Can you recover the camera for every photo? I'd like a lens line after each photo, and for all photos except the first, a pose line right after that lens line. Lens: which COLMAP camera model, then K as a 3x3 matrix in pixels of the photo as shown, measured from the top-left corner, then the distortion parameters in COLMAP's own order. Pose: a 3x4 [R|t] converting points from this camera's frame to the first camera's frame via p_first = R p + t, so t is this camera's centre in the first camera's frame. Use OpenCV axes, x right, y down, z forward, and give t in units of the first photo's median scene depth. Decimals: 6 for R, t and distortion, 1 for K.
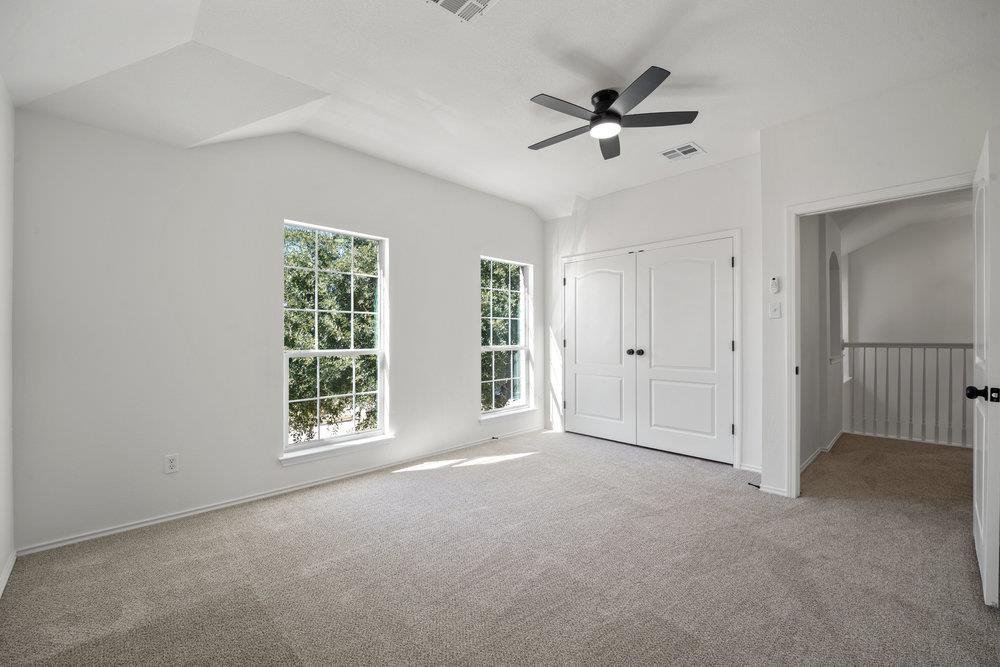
lens RADIAL K [[412.9, 0, 503.1], [0, 412.9, 334.3], [0, 0, 1]] dist [-0.011013, -0.000881]
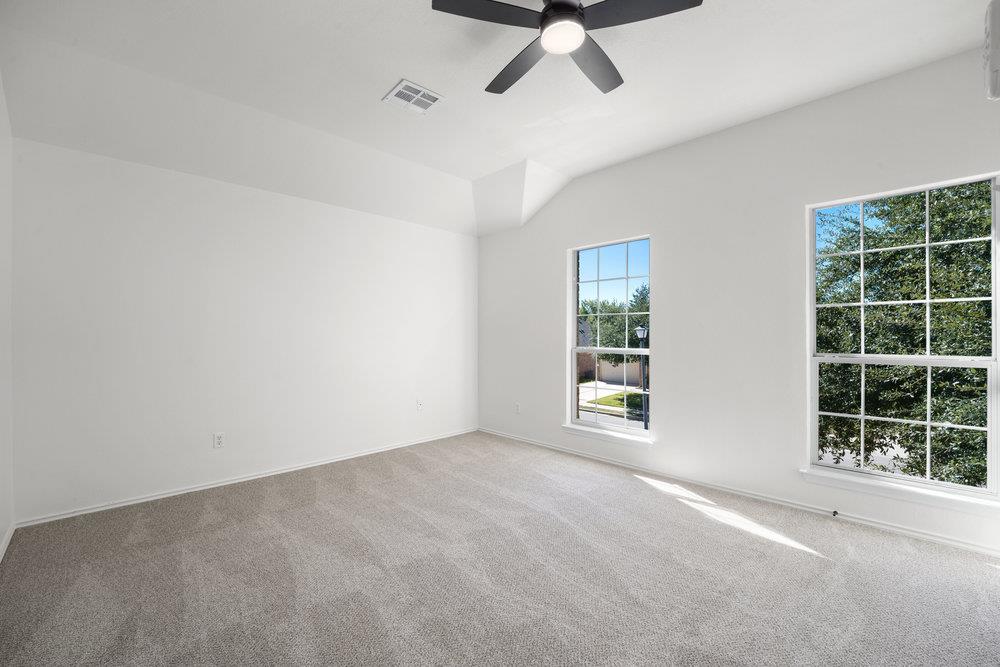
lens RADIAL K [[412.9, 0, 503.2], [0, 412.9, 336.8], [0, 0, 1]] dist [-0.011013, -0.000881]
pose [[-0.020141, 0.000163, -0.999797, 0.677924], [0.003336, 0.999994, 0.000096, 0.003272], [0.999792, -0.003334, -0.020141, 0.667931]]
